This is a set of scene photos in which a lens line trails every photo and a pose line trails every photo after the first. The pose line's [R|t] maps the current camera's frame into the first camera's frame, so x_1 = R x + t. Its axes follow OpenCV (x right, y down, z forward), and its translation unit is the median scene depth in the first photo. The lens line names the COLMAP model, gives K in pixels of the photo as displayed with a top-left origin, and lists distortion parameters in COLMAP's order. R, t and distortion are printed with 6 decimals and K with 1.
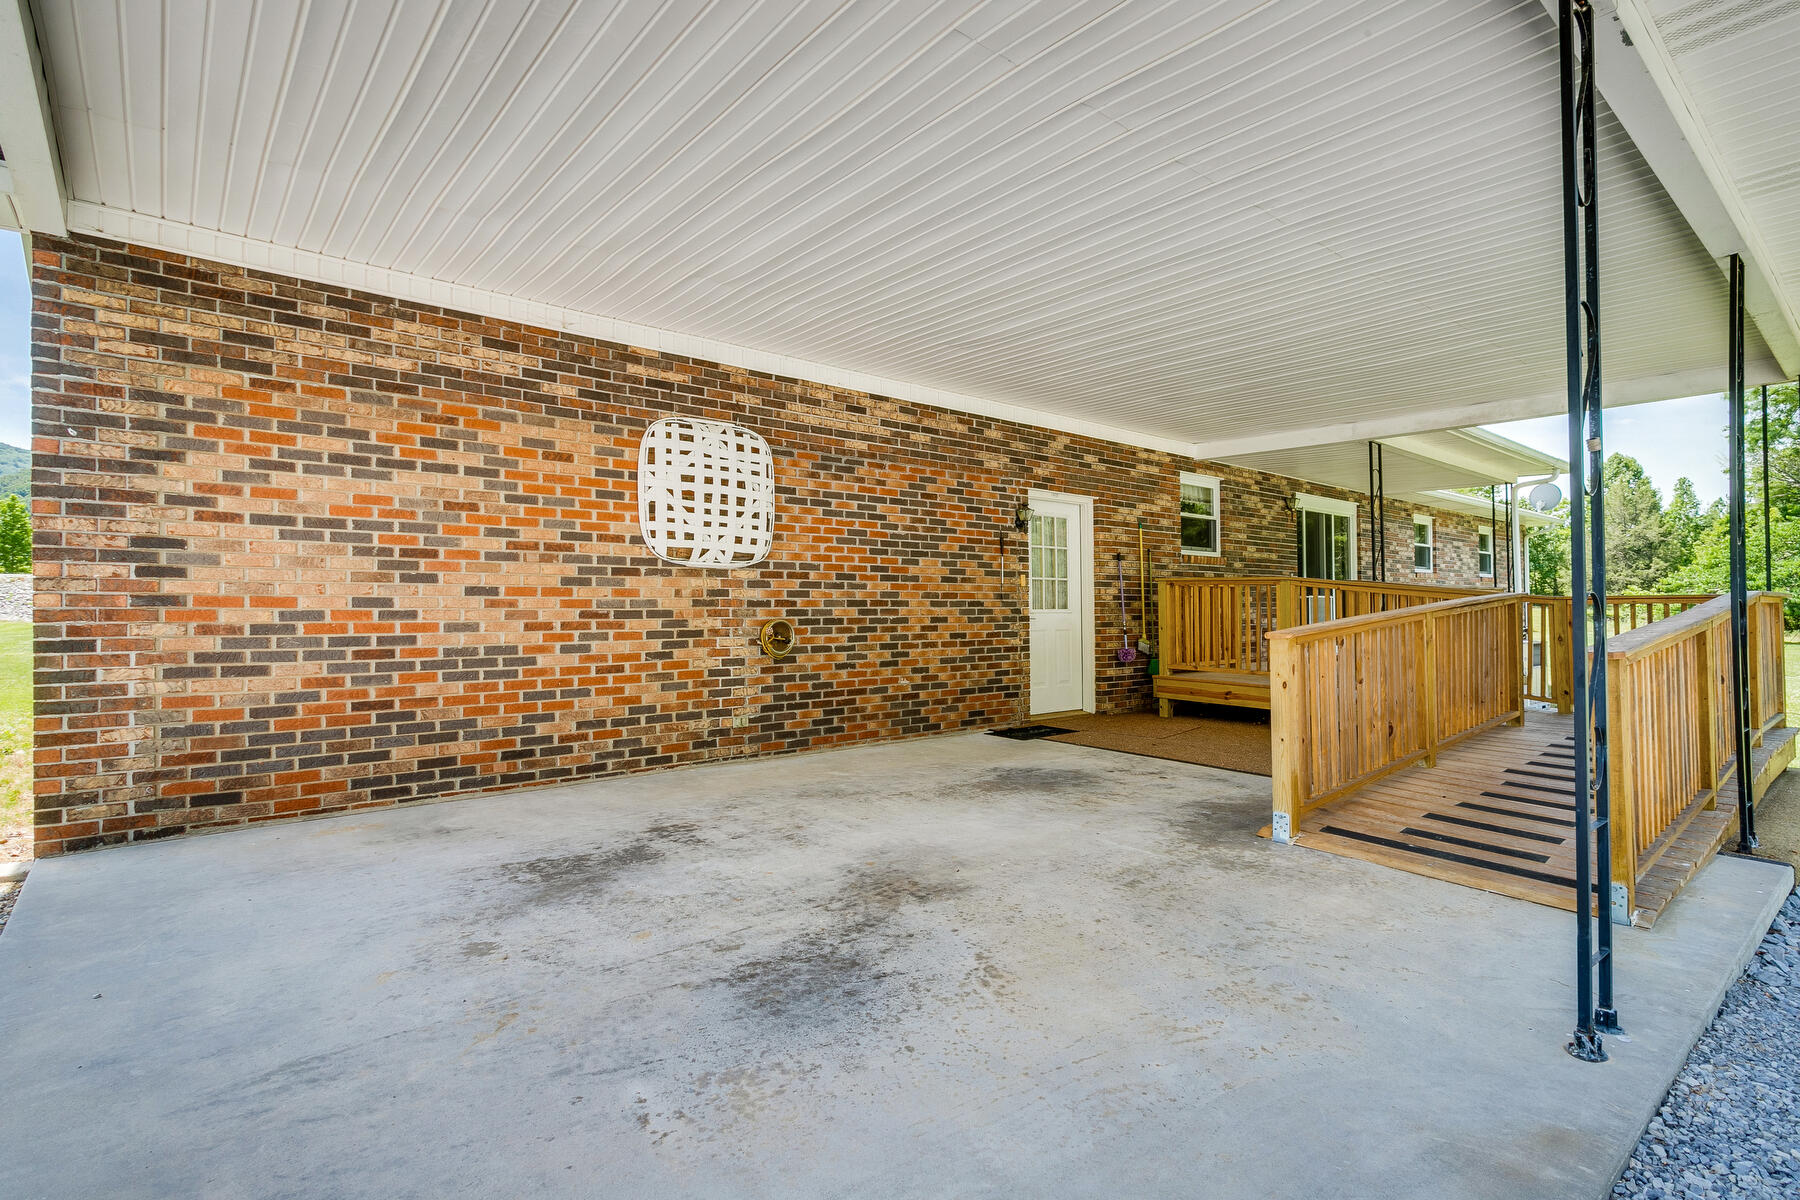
lens RADIAL K [[850.0, 0, 900.0], [0, 850.0, 592.5], [0, 0, 1]] dist [-0.000254, -0.000224]
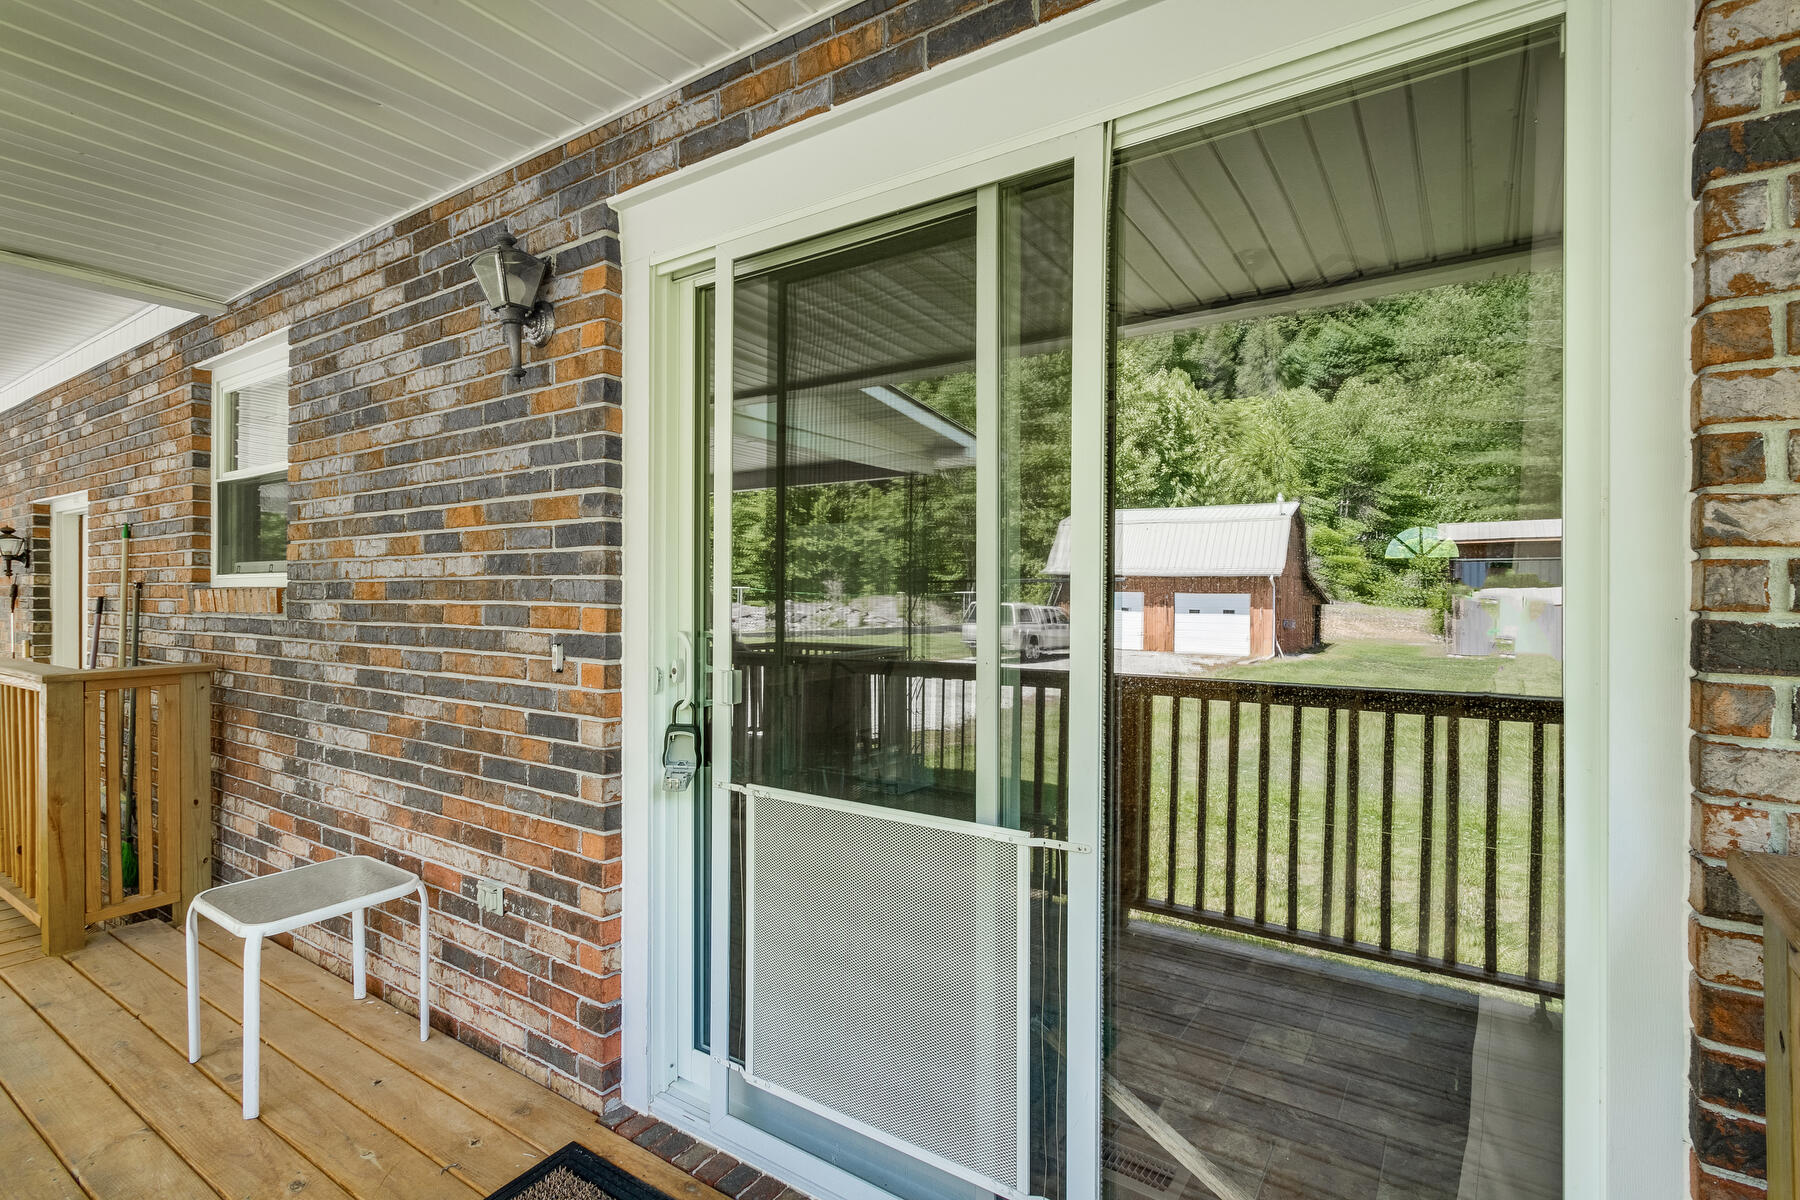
lens RADIAL K [[850.0, 0, 900.0], [0, 850.0, 592.5], [0, 0, 1]] dist [-0.000254, -0.000224]
pose [[0.289029, 0.004346, -0.957311, 1.063354], [0.019188, 0.999763, 0.010332, -0.055583], [0.957128, -0.021355, 0.288877, 1.621334]]
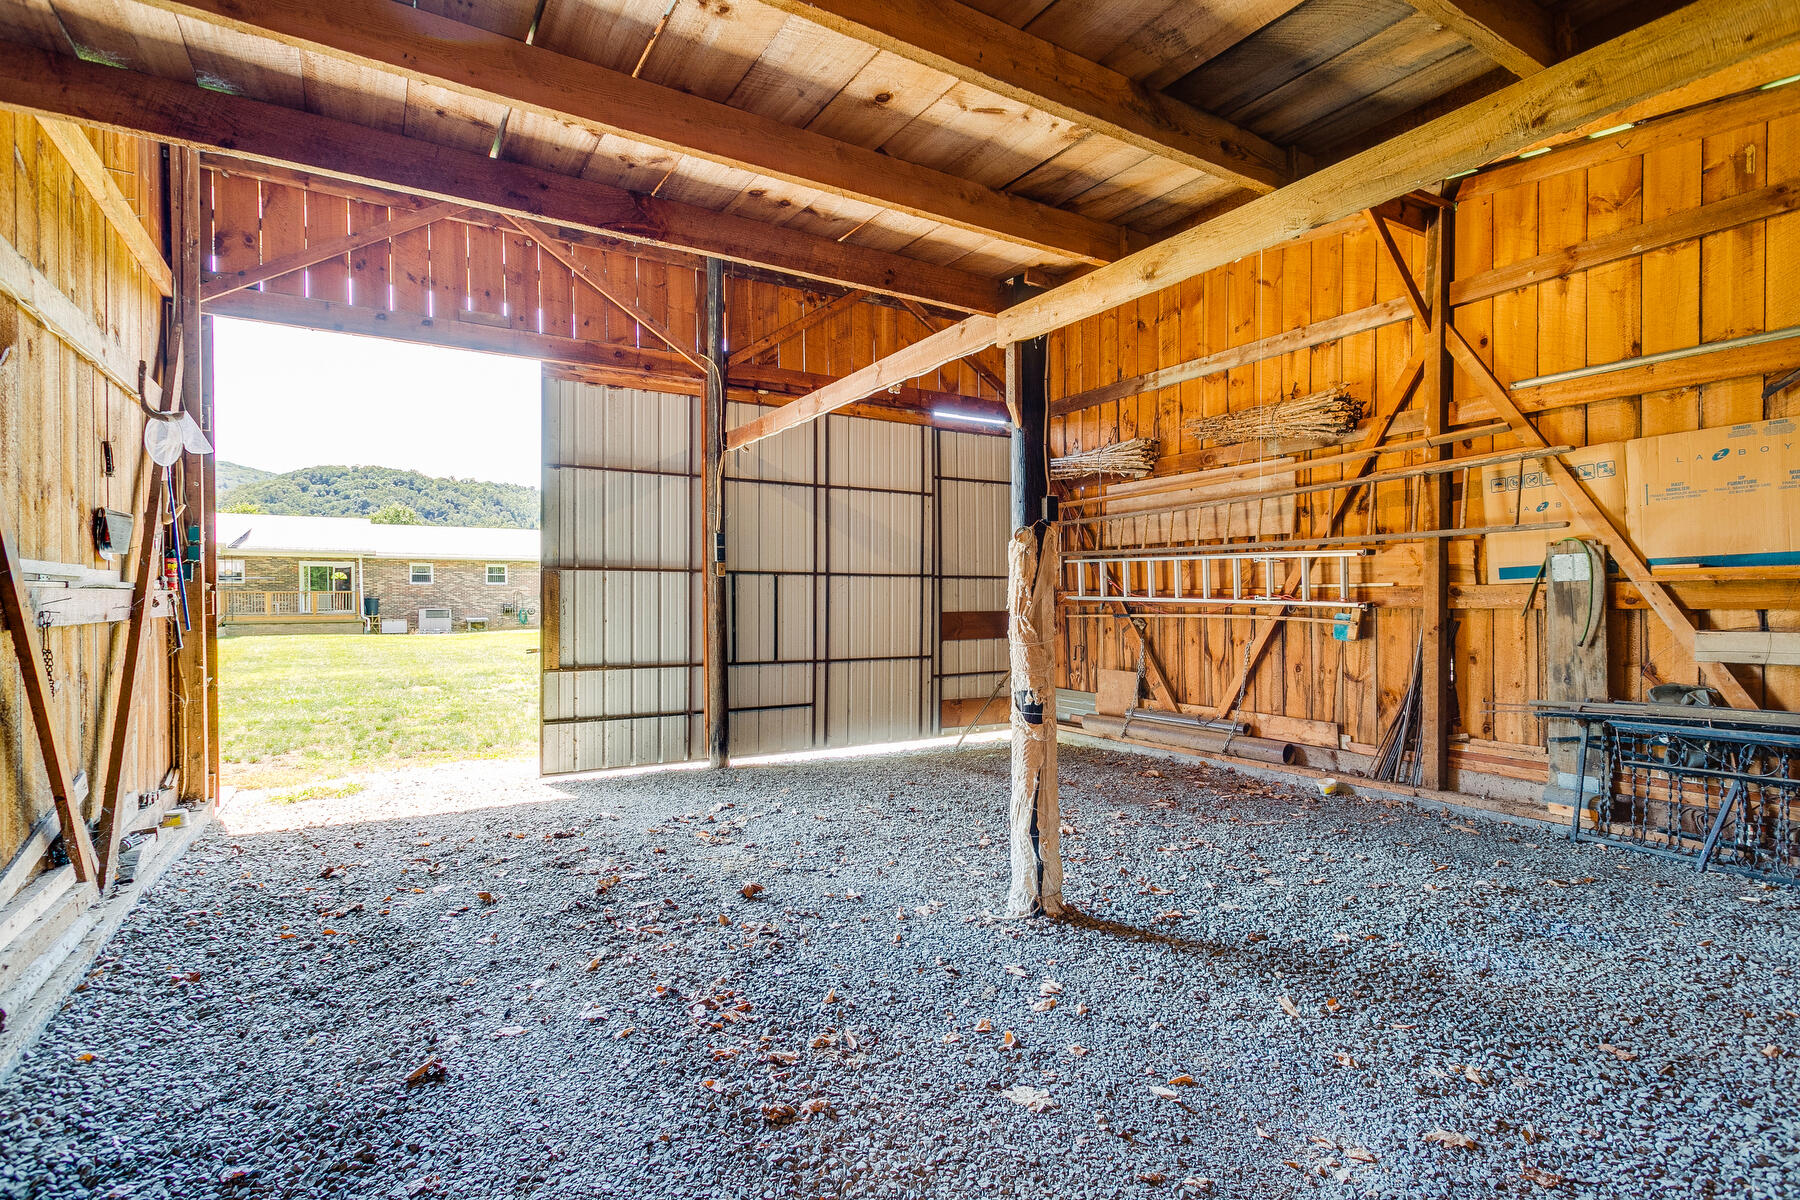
lens RADIAL K [[861.6, 0, 898.6], [0, 861.6, 604.6], [0, 0, 1]] dist [0.008054, 0.000341]
pose [[0.989946, -0.001294, -0.141443, 5.059509], [0.005583, 0.999536, 0.029931, -0.064461], [0.141339, -0.030420, 0.989494, -3.040814]]
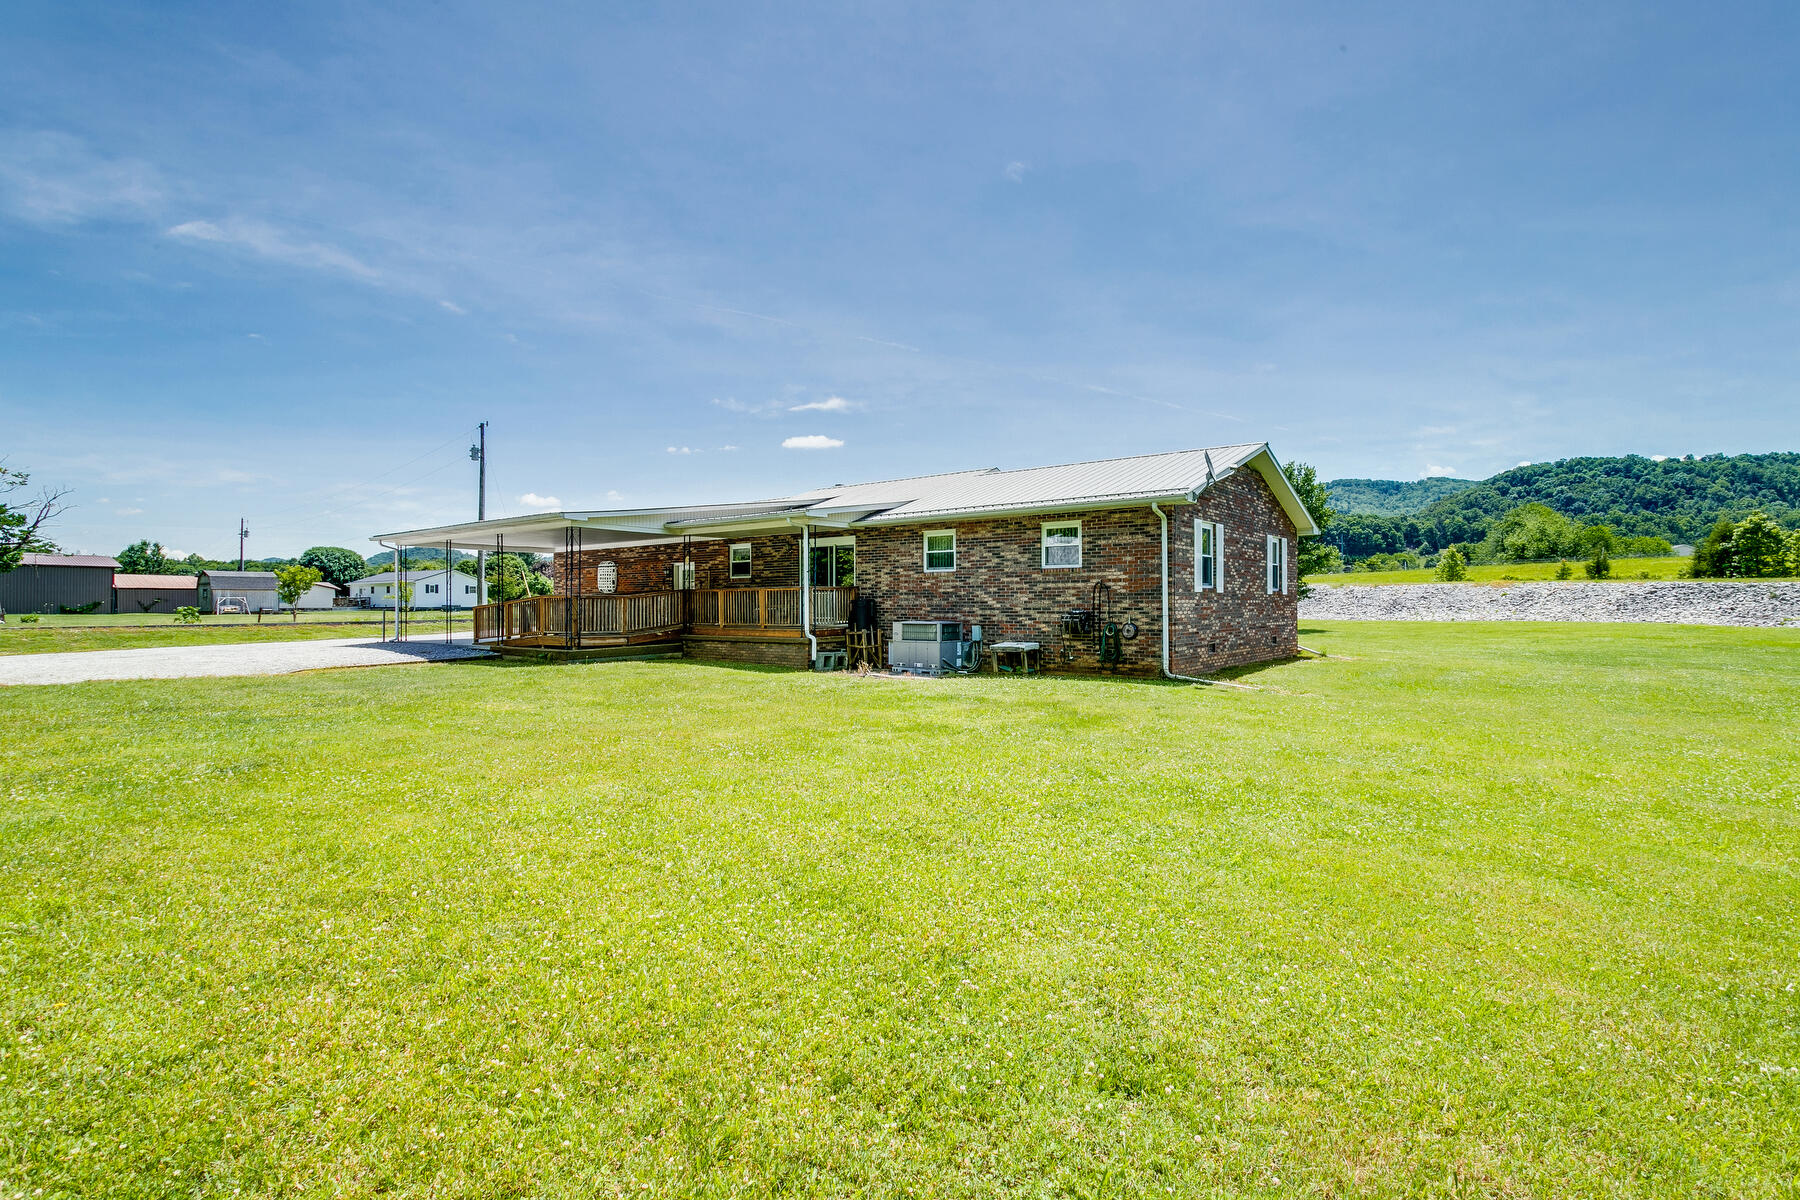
lens RADIAL K [[861.6, 0, 898.6], [0, 861.6, 604.6], [0, 0, 1]] dist [0.008054, 0.000341]
pose [[0.211236, -0.001282, -0.977434, 3.937595], [0.023871, 0.999708, 0.003848, 0.045056], [0.977144, -0.024146, 0.211204, 1.295523]]
